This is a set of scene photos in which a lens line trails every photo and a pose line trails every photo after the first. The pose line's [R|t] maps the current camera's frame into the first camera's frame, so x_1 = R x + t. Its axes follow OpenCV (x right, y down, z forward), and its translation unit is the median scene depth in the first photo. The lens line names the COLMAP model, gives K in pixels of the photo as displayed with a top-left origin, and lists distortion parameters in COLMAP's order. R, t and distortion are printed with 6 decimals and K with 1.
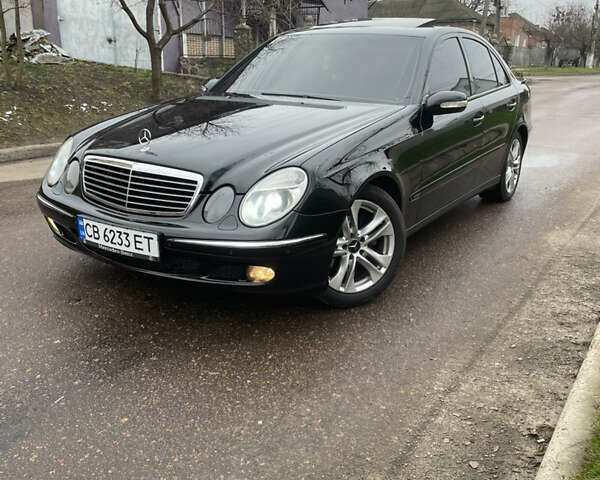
lens RADIAL K [[580.1, 0, 300.0], [0, 580.1, 240.0], [0, 0, 1]] dist [0.049188, -0.029118]
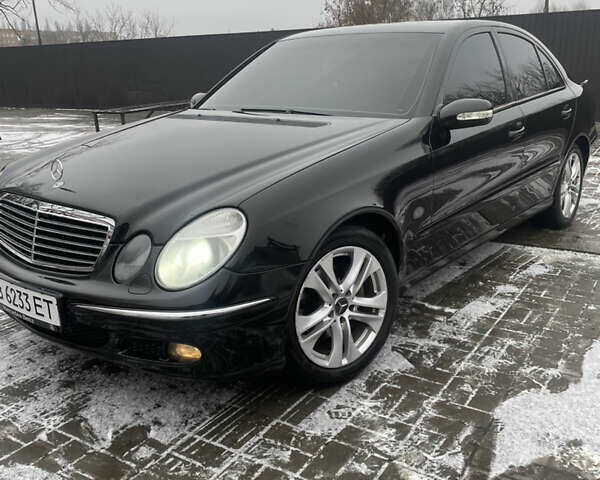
lens RADIAL K [[580.1, 0, 300.0], [0, 580.1, 240.0], [0, 0, 1]] dist [0.049188, -0.029118]
pose [[0.993093, -0.007439, -0.117094, 0.157851], [0.004786, 0.999726, -0.022925, -0.063492], [0.117233, 0.022206, 0.992856, 0.261974]]
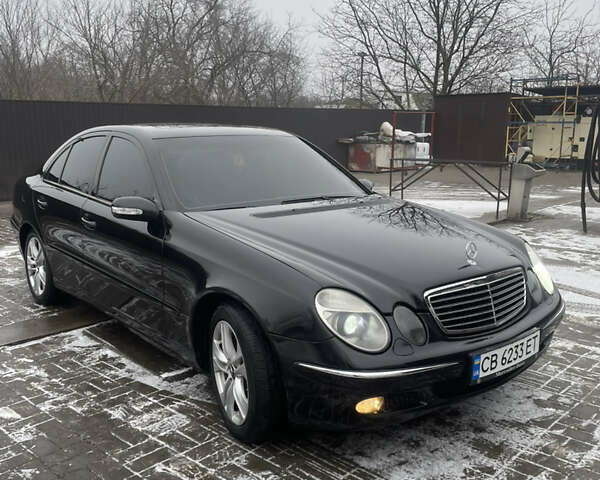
lens RADIAL K [[574.4, 0, 288.4], [0, 574.4, 239.8], [0, 0, 1]] dist [0.061127, -0.023942]
pose [[0.346481, -0.191602, 0.918281, -1.301390], [0.304583, 0.948858, 0.083058, -0.379569], [-0.887232, 0.250915, 0.387120, 0.920431]]
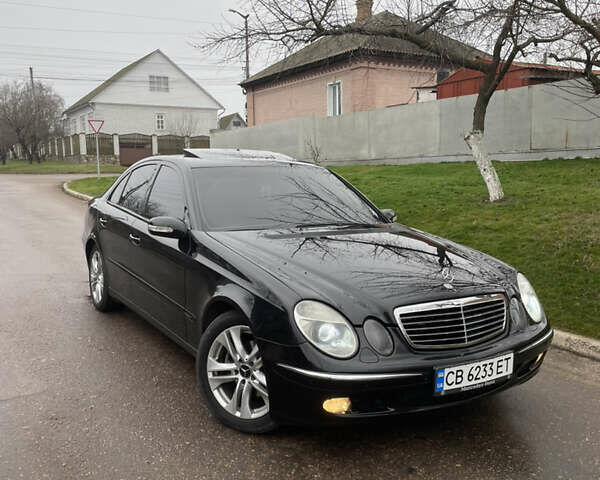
lens RADIAL K [[574.4, 0, 288.4], [0, 574.4, 239.8], [0, 0, 1]] dist [0.061127, -0.023942]
pose [[0.474089, -0.128070, 0.871113, -1.370289], [0.267783, 0.963470, -0.004088, -0.324499], [-0.838768, 0.235208, 0.491066, 0.730812]]
